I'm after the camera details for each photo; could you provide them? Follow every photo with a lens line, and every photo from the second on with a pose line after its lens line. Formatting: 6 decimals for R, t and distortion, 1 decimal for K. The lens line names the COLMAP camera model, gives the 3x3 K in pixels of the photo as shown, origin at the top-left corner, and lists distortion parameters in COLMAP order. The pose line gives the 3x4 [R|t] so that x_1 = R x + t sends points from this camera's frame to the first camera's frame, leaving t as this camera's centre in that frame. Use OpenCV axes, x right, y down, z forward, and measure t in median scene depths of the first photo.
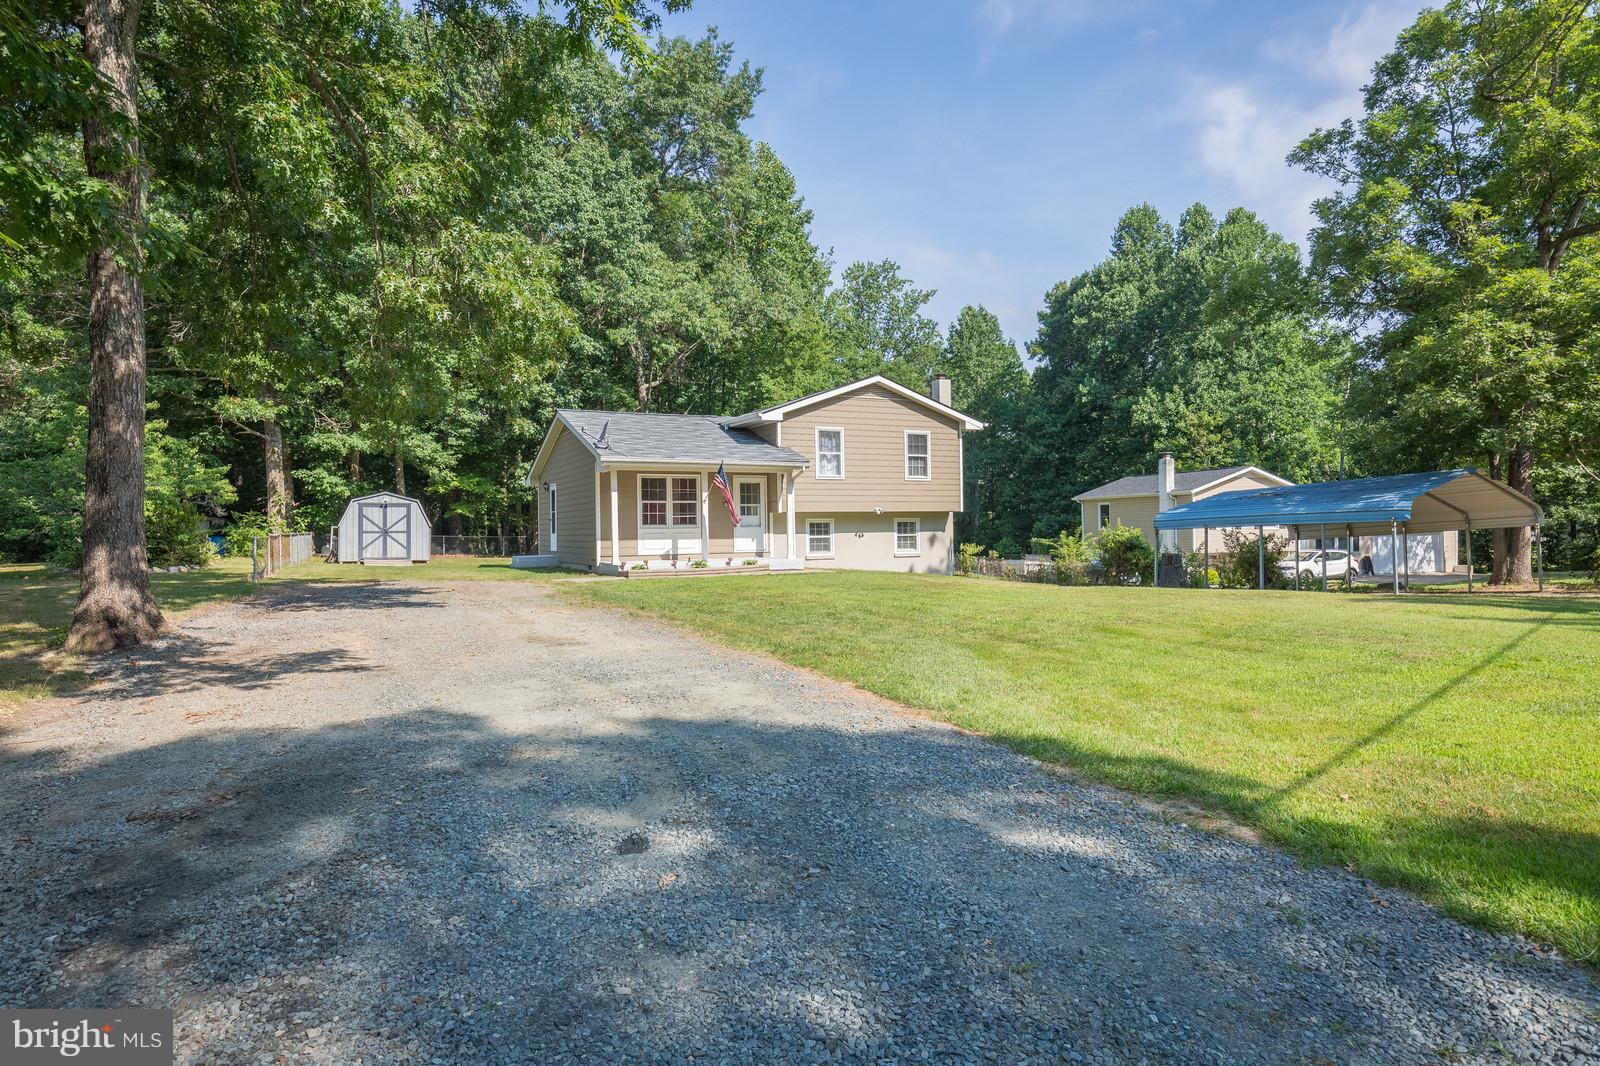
lens RADIAL K [[960.1, 0, 802.3], [0, 960.1, 531.9], [0, 0, 1]] dist [0.004993, 0.002718]
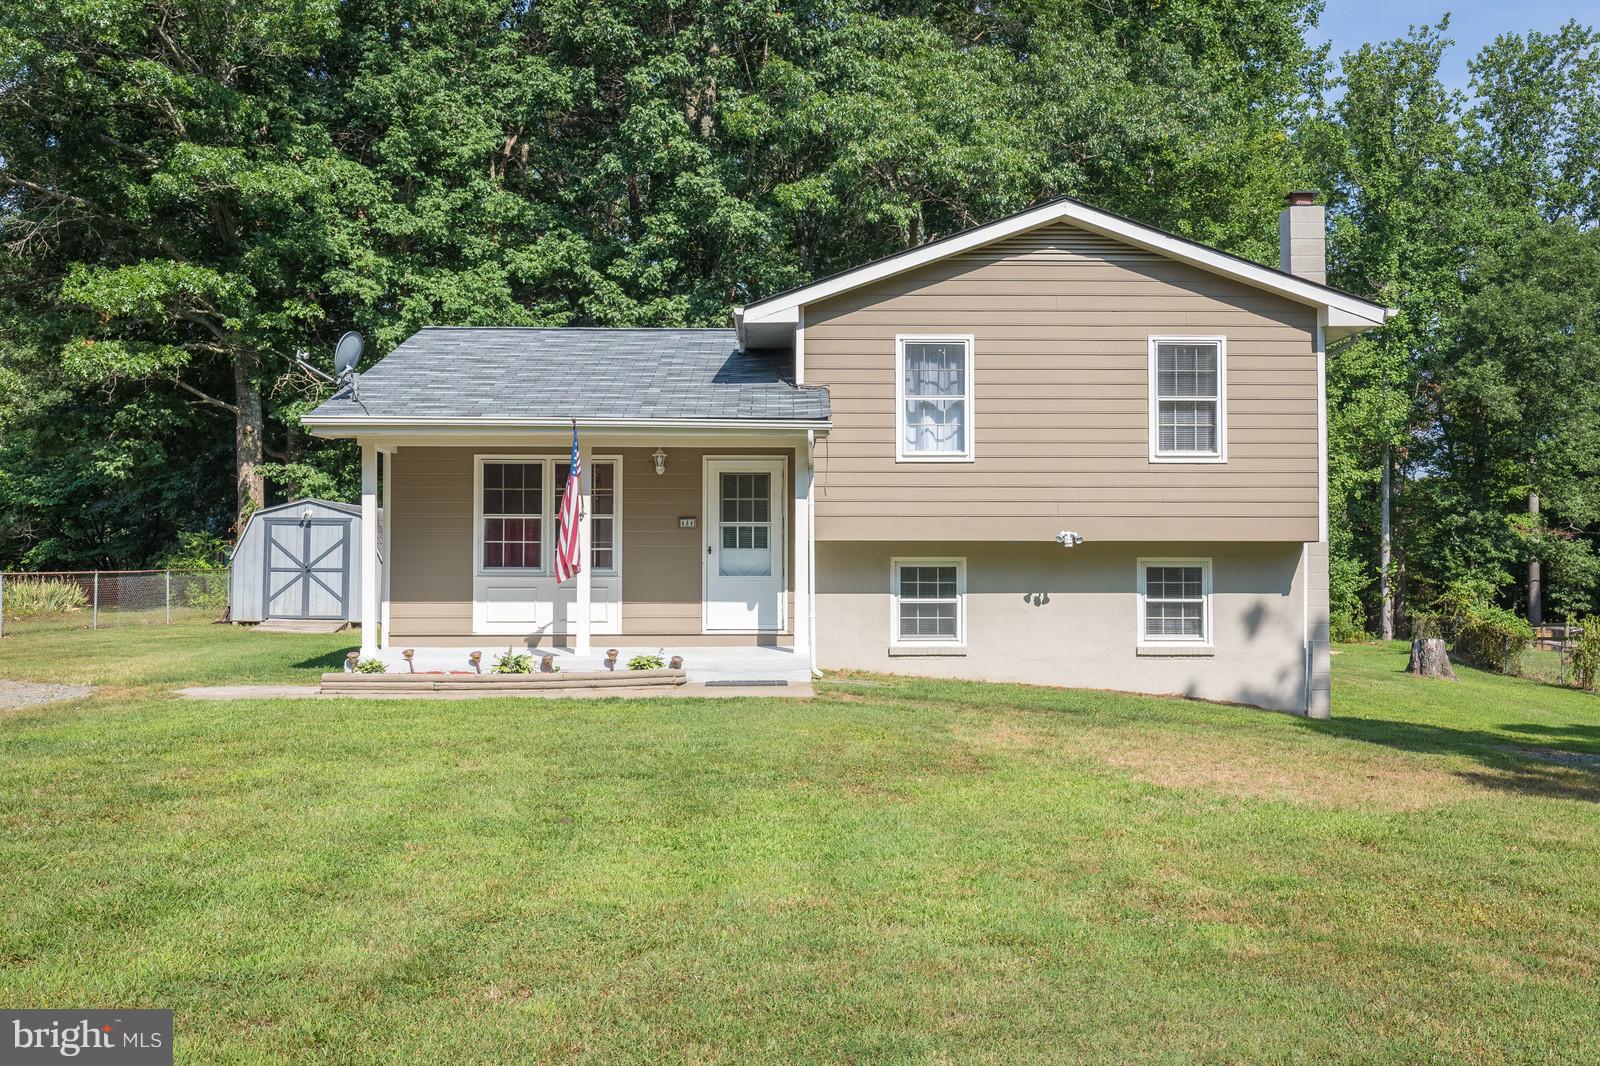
lens RADIAL K [[1561.0, 0, 796.3], [0, 1561.0, 532.4], [0, 0, 1]] dist [0.017410, 0.000000]
pose [[0.902958, 0.004957, -0.429701, 0.241391], [-0.013705, 0.999757, -0.017265, -0.011445], [0.429511, 0.021479, 0.902806, 0.345835]]
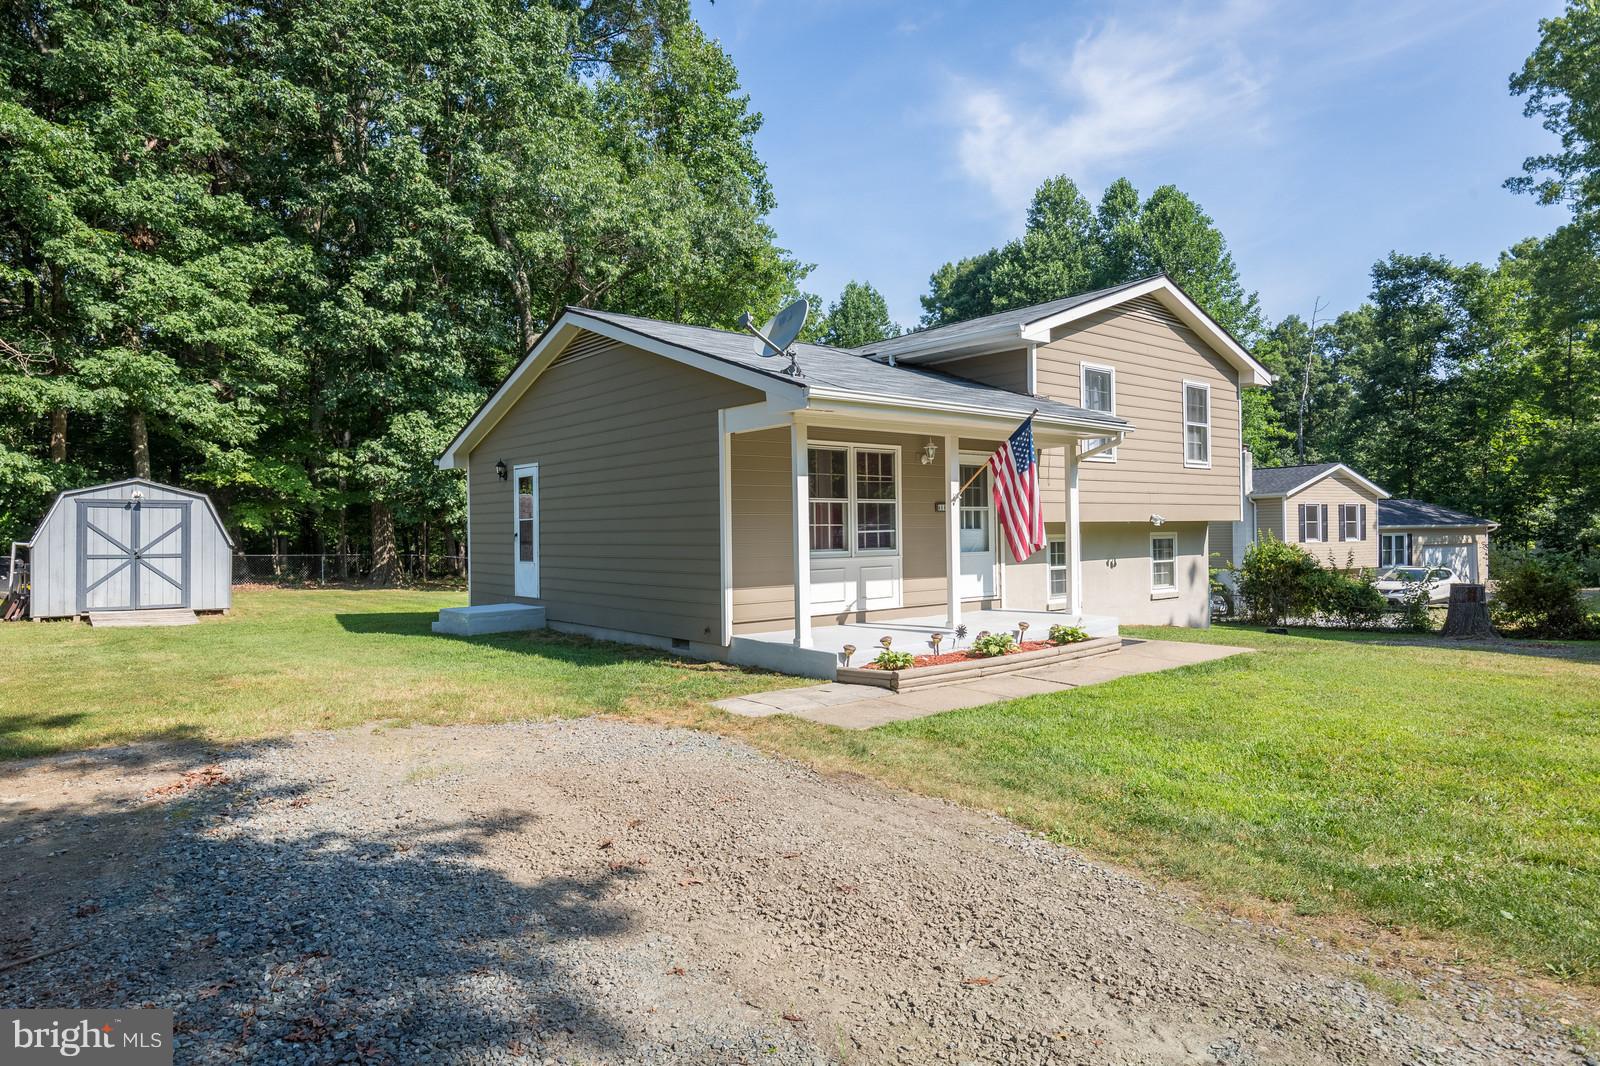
lens RADIAL K [[960.1, 0, 797.5], [0, 960.1, 529.1], [0, 0, 1]] dist [0.004993, 0.002718]
pose [[0.973428, 0.000997, 0.228993, -0.237535], [0.000588, 0.999976, -0.006855, -0.012460], [-0.228994, 0.006807, 0.973404, 0.477788]]
